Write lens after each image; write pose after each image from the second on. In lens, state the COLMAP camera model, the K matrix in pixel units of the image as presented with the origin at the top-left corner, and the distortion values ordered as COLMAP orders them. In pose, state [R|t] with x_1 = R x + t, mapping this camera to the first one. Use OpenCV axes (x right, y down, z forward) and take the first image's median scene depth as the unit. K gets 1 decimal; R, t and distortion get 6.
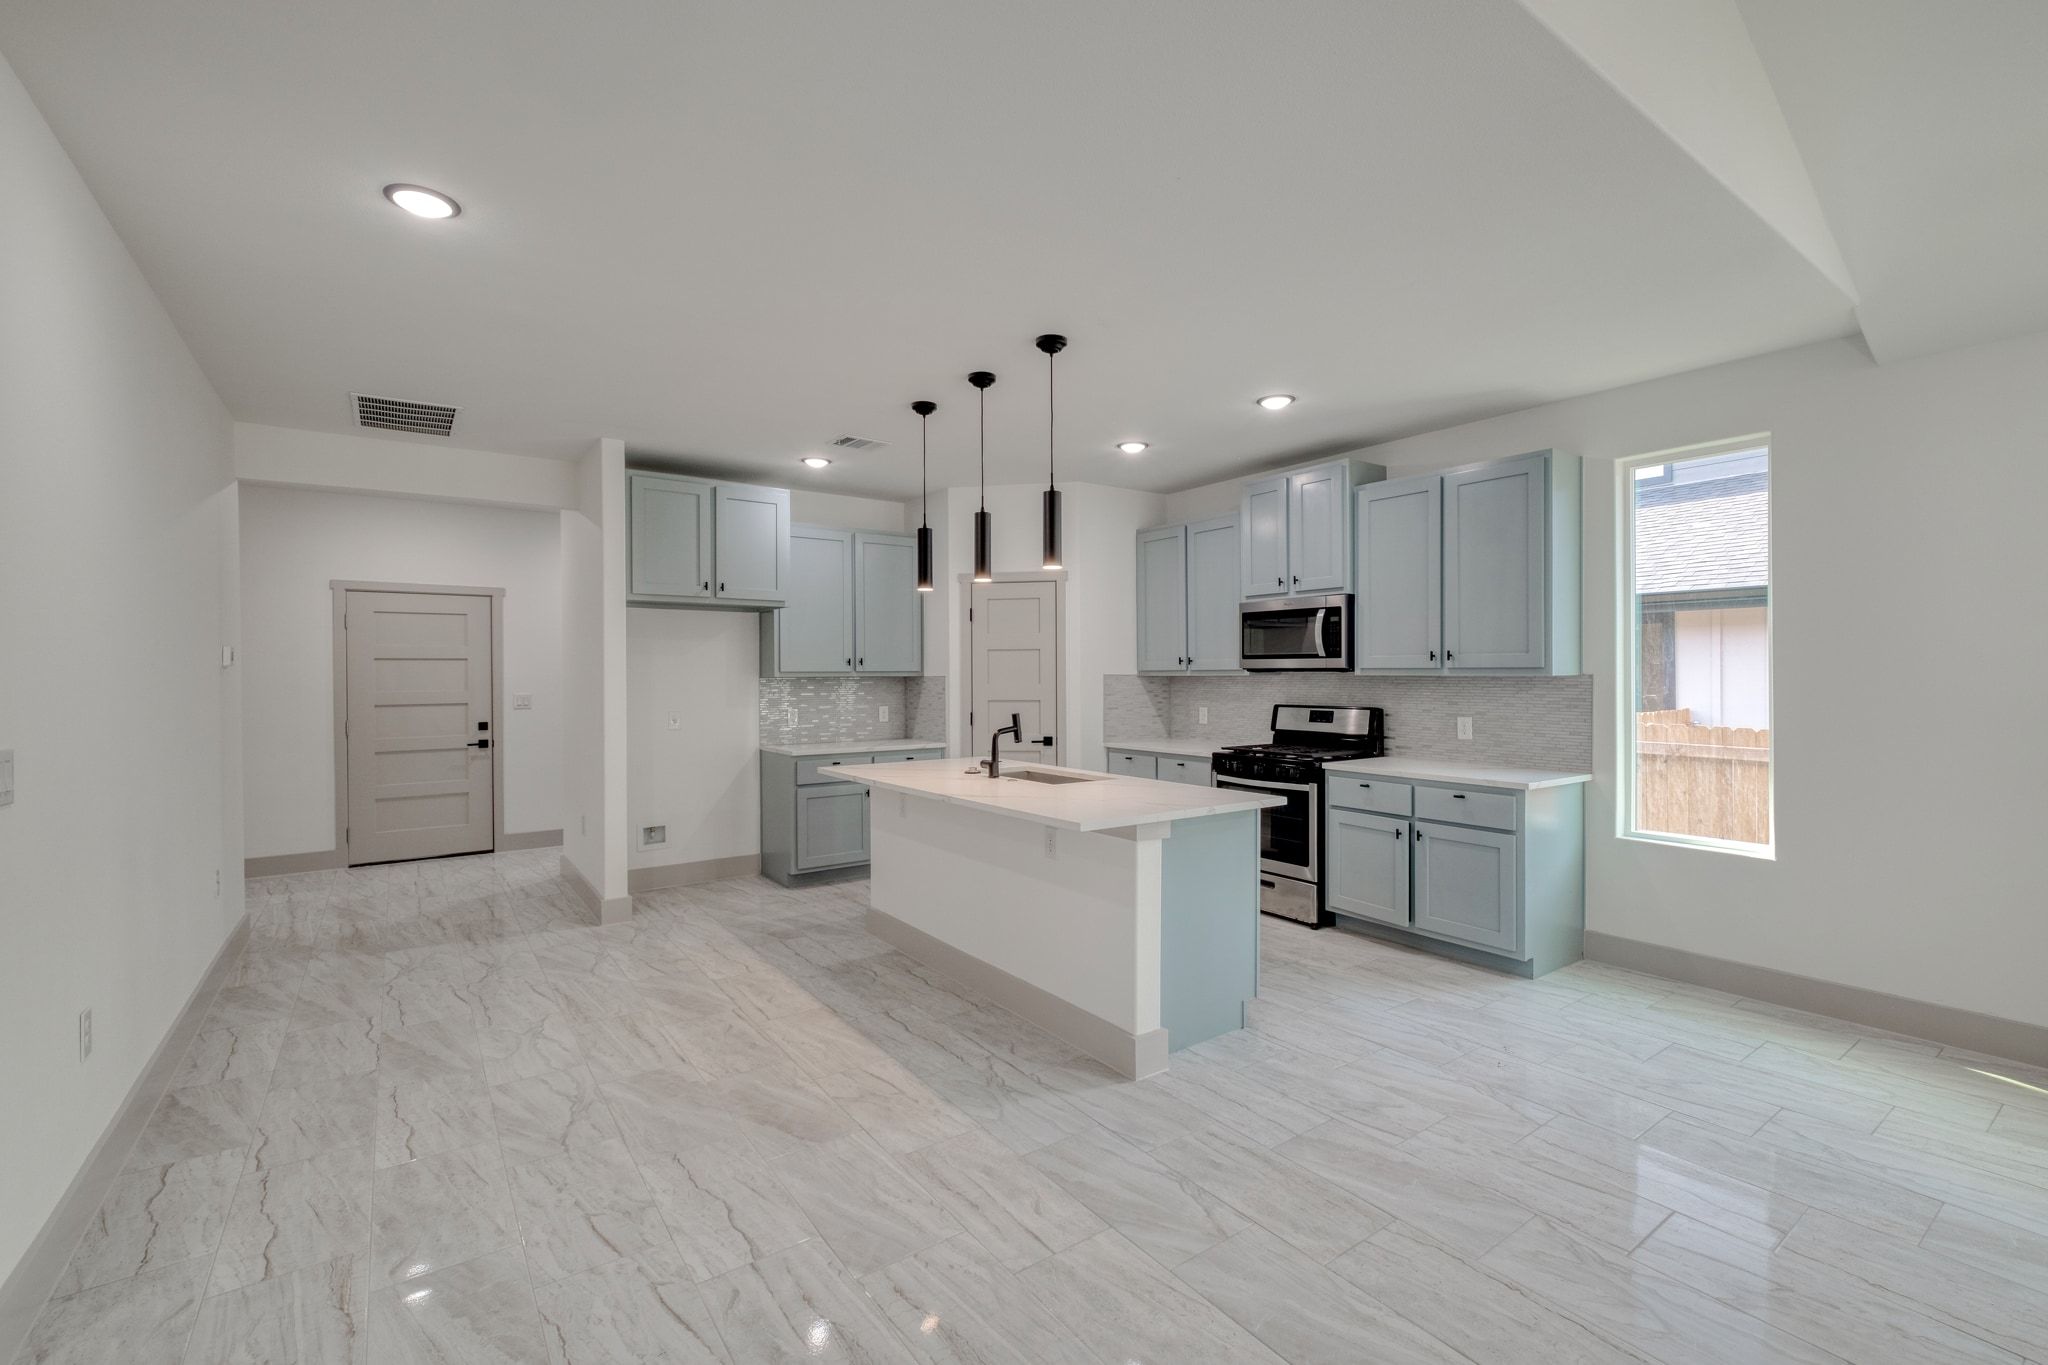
lens RADIAL K [[883.9, 0, 1028.5], [0, 883.9, 671.5], [0, 0, 1]] dist [0.000972, -0.000675]
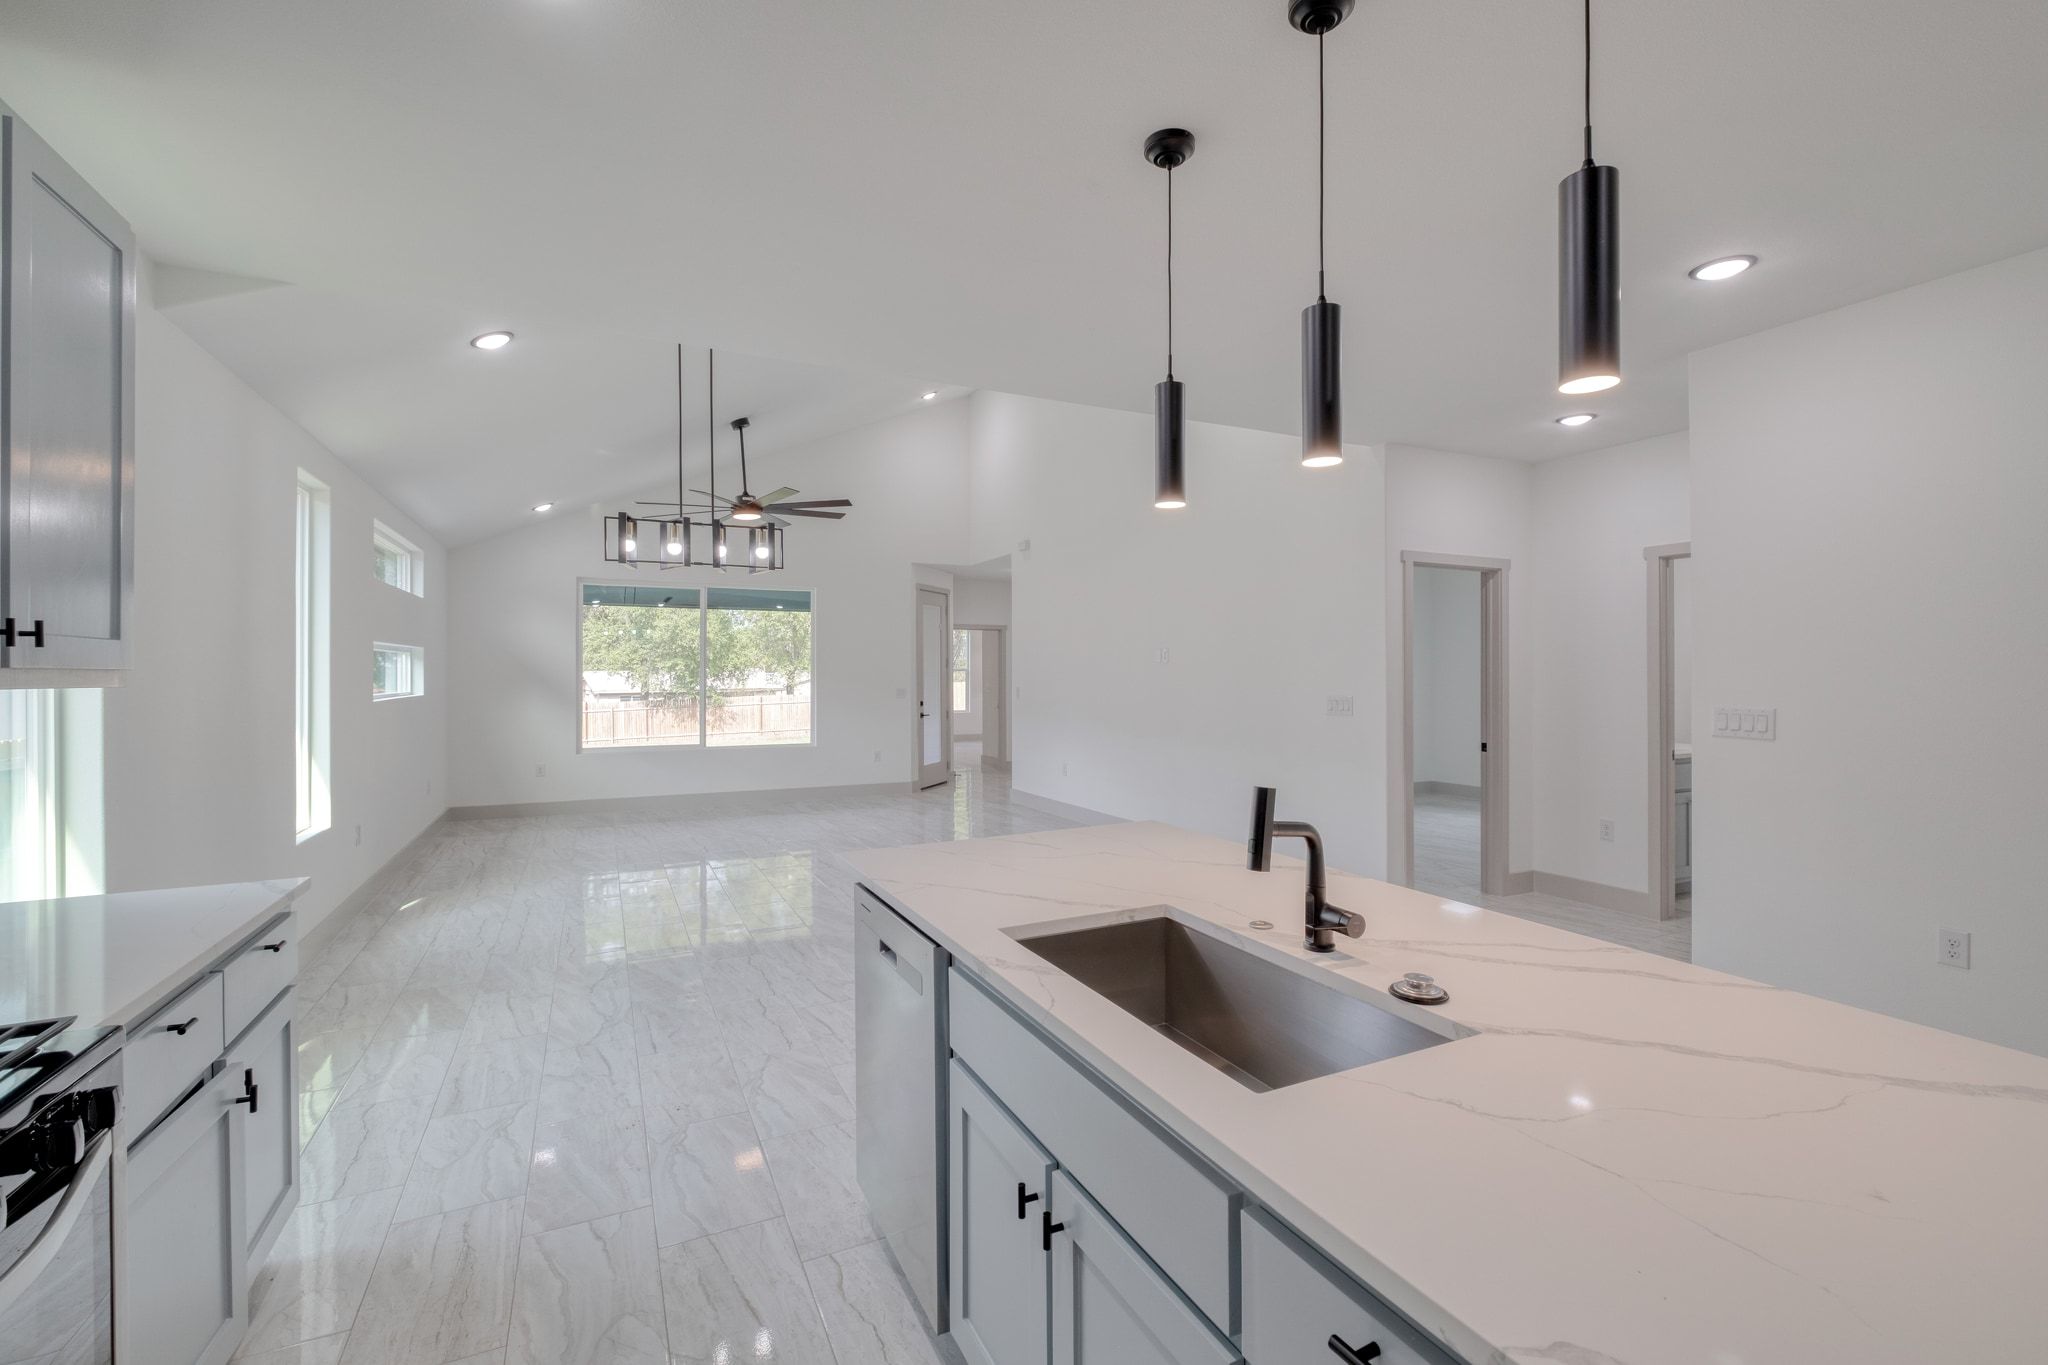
lens RADIAL K [[883.9, 0, 1028.5], [0, 883.9, 671.5], [0, 0, 1]] dist [0.000972, -0.000675]
pose [[-0.986735, 0.009371, 0.162067, 0.022207], [0.008342, 0.999941, -0.007024, 0.003883], [-0.162123, -0.005579, -0.986755, 1.416496]]
